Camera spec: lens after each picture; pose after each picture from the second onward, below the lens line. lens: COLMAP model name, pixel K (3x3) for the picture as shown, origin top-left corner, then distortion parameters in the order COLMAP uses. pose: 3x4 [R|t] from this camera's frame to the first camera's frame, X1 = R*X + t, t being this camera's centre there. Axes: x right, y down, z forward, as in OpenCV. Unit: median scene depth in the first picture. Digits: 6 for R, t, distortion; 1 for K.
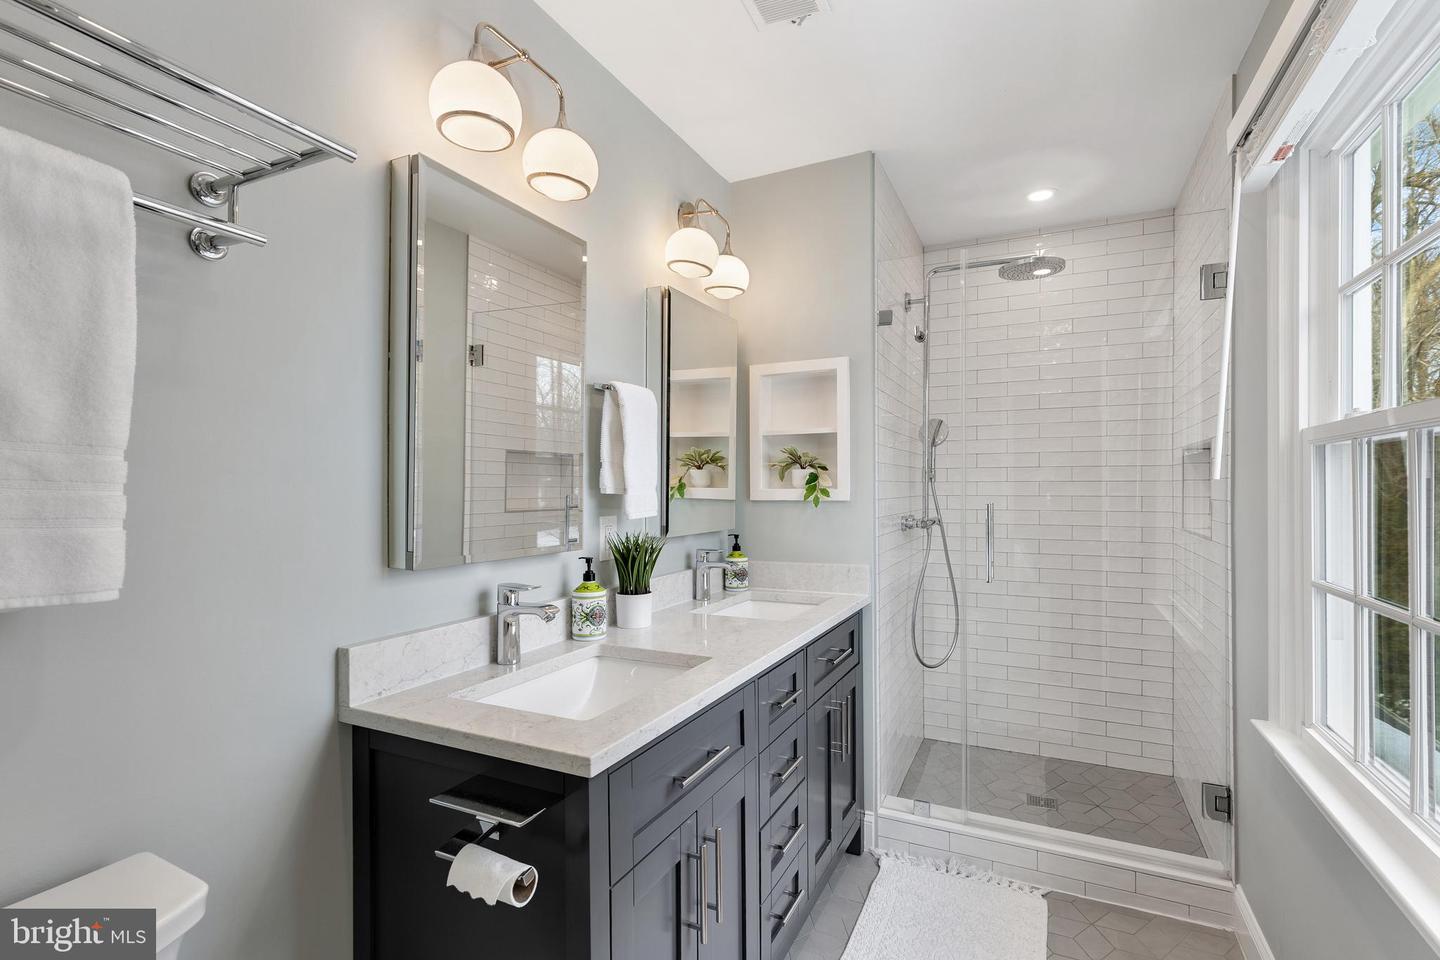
lens RADIAL K [[675.4, 0, 717.0], [0, 675.4, 488.7], [0, 0, 1]] dist [0.000086, -0.000156]
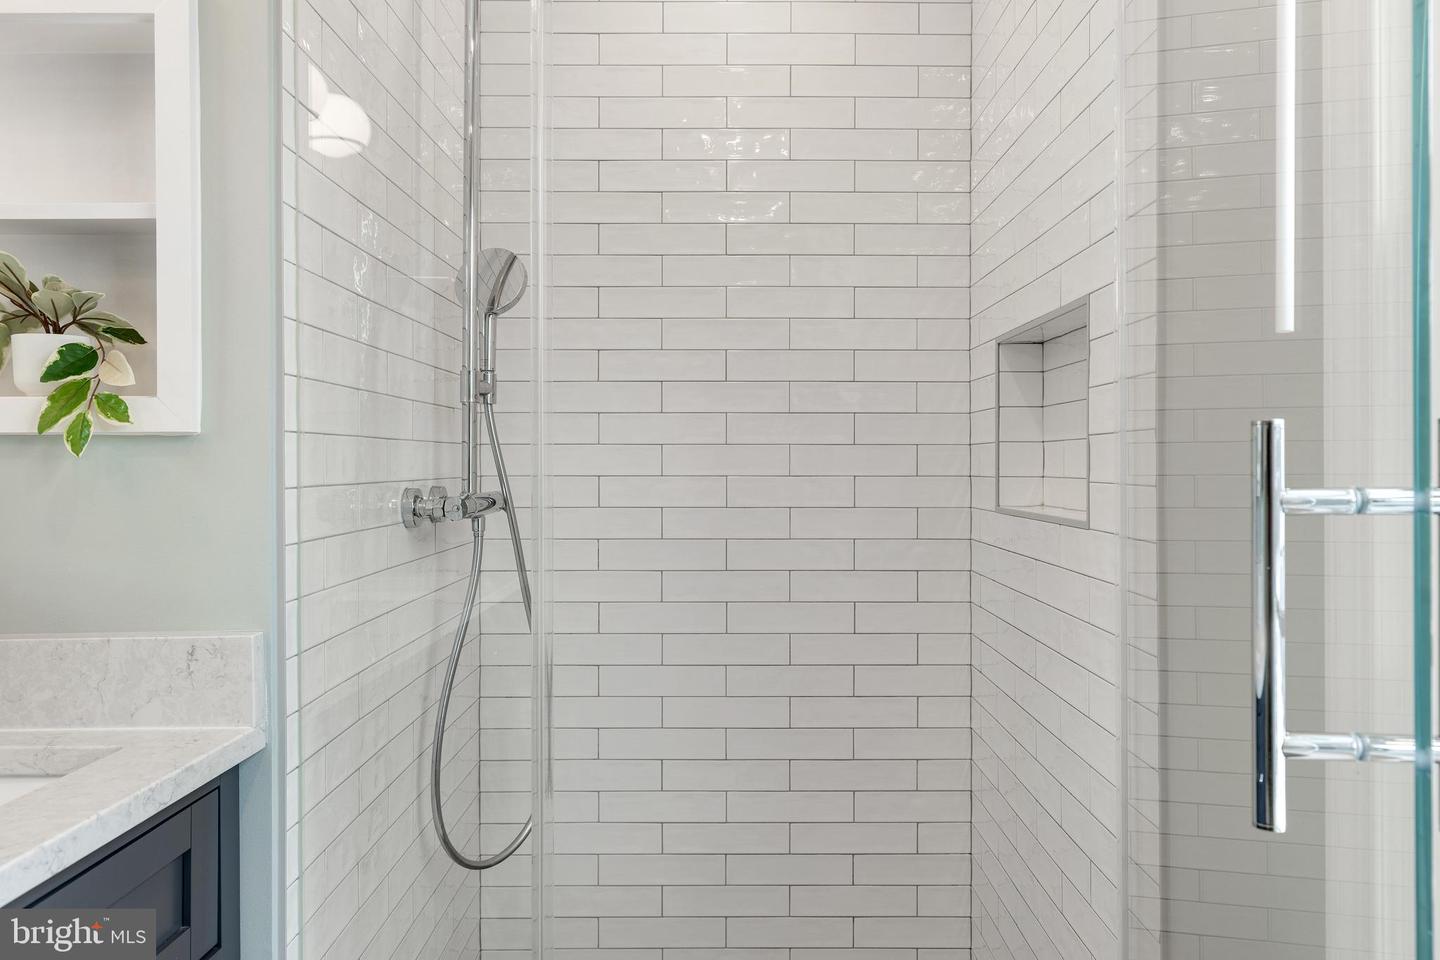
lens RADIAL K [[1115.1, 0, 720.9], [0, 1115.1, 475.6], [0, 0, 1]] dist [-0.005744, -0.000246]
pose [[0.901228, -0.003677, 0.433329, 0.162491], [-0.000390, 0.999957, 0.009297, 0.027627], [-0.433344, -0.008548, 0.901188, 0.355349]]
